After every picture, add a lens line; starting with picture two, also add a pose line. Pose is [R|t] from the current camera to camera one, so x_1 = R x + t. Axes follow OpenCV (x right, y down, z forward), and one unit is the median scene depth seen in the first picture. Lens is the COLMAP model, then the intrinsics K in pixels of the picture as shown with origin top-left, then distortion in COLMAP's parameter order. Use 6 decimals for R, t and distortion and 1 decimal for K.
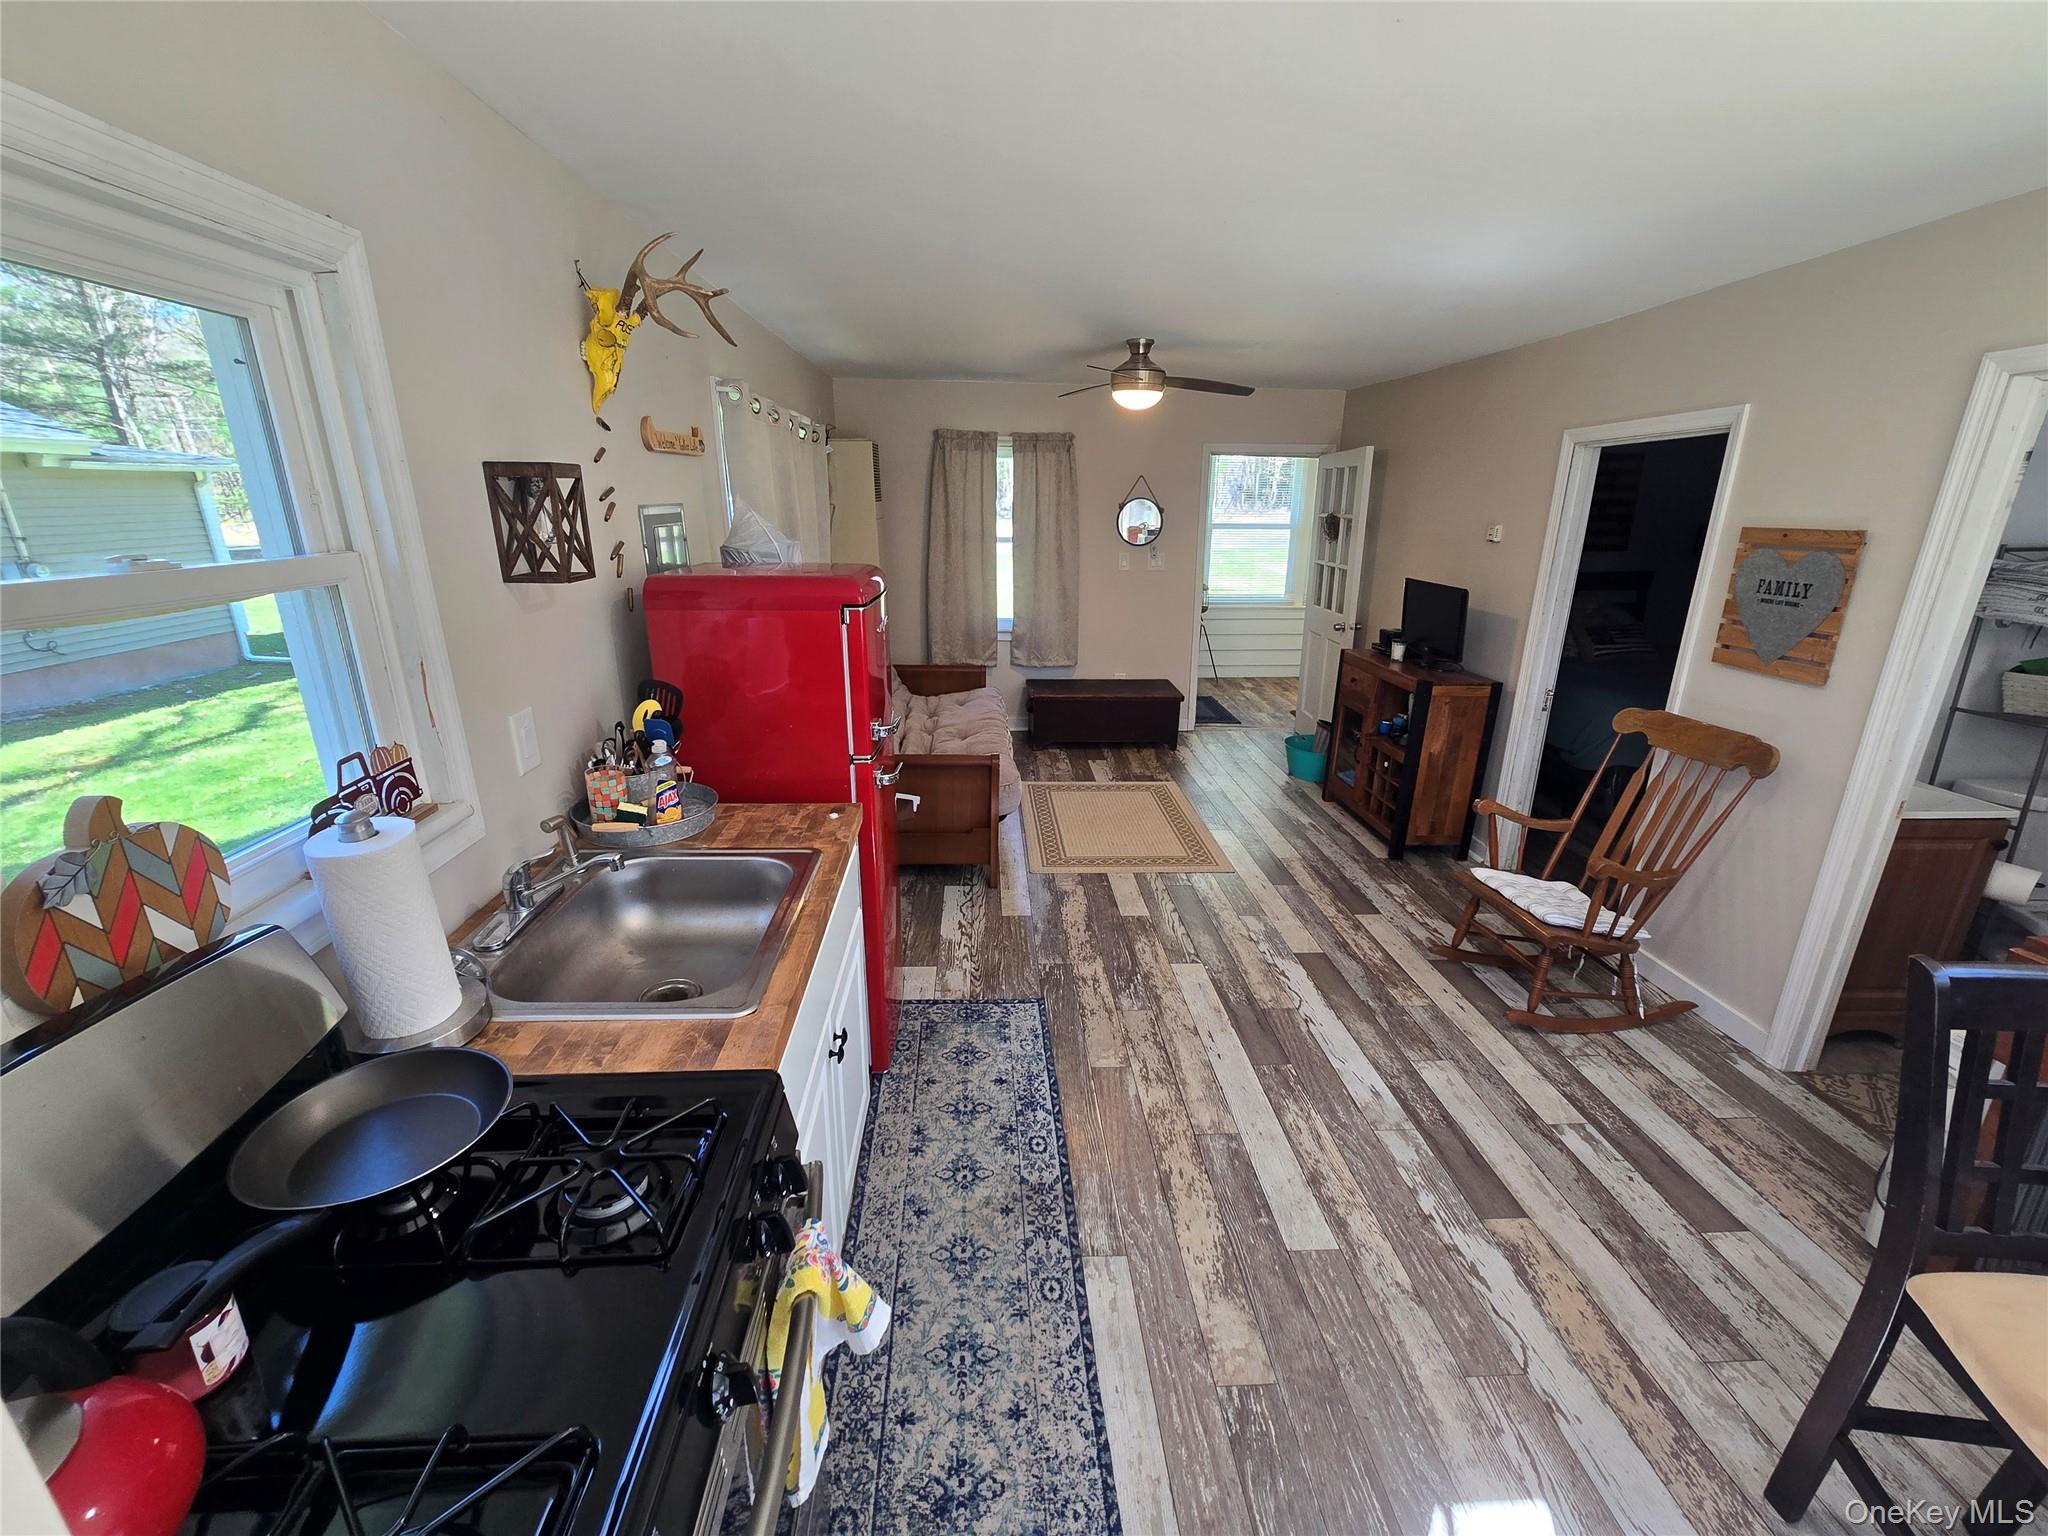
lens RADIAL K [[840.7, 0, 1020.6], [0, 840.7, 764.5], [0, 0, 1]] dist [-0.002441, 0.000560]
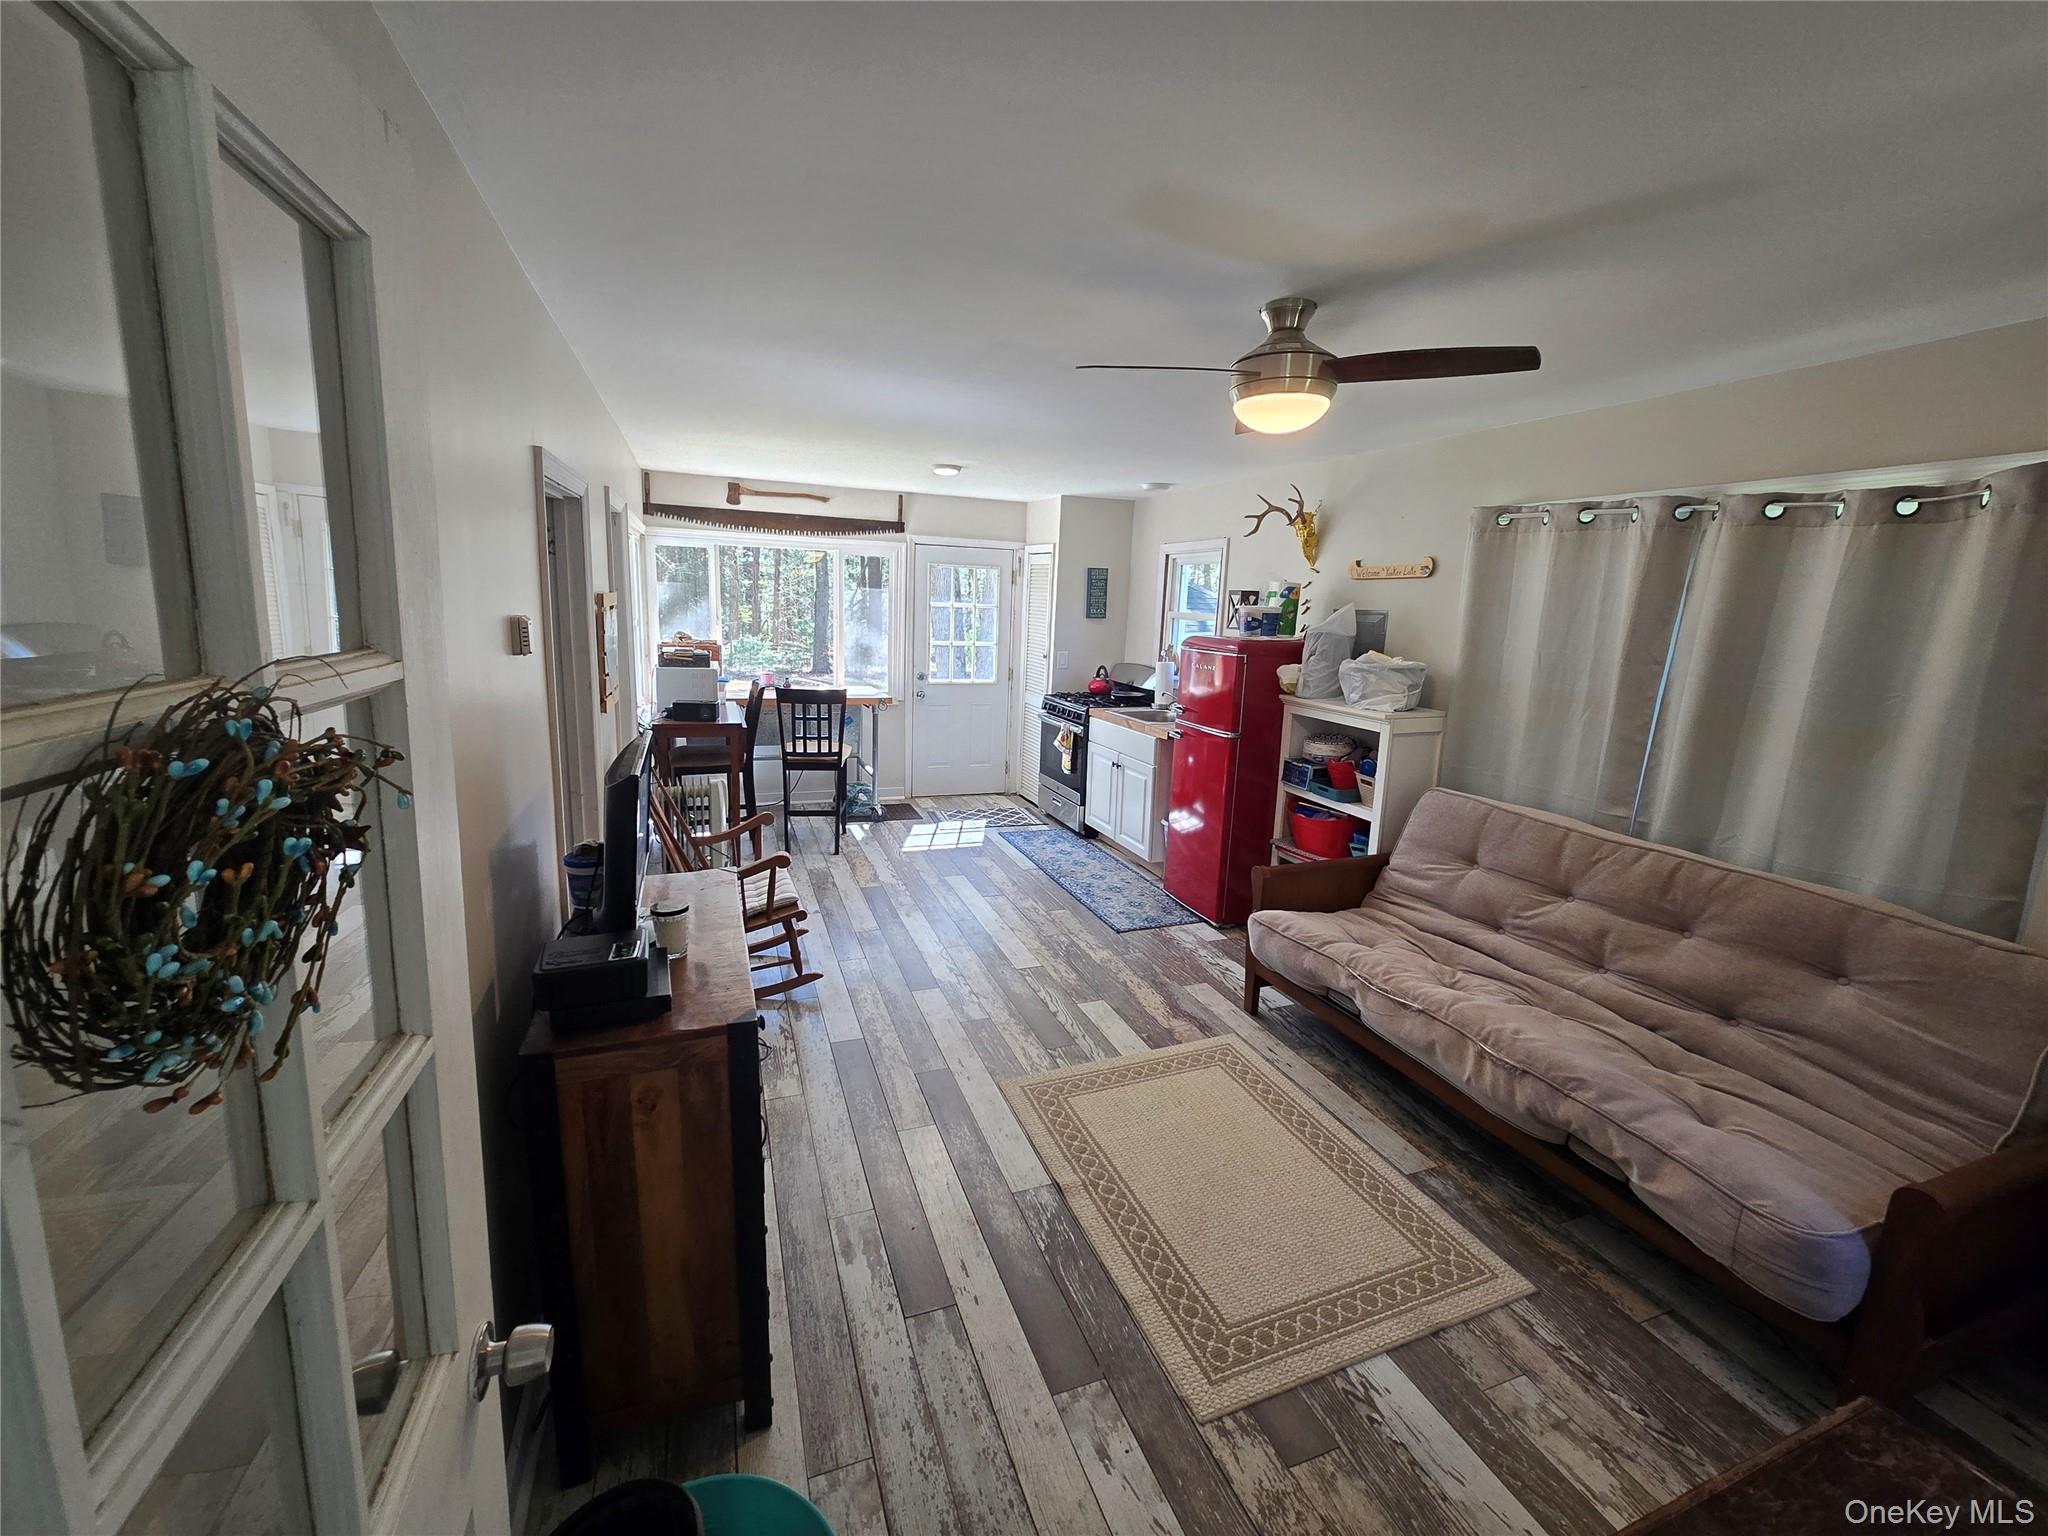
lens RADIAL K [[840.7, 0, 1027.6], [0, 840.7, 754.8], [0, 0, 1]] dist [-0.002441, 0.000560]
pose [[-0.950967, 0.019591, -0.308672, 0.522600], [-0.130752, 0.878966, 0.458610, -0.537158], [0.280297, 0.476482, -0.833306, 1.718619]]
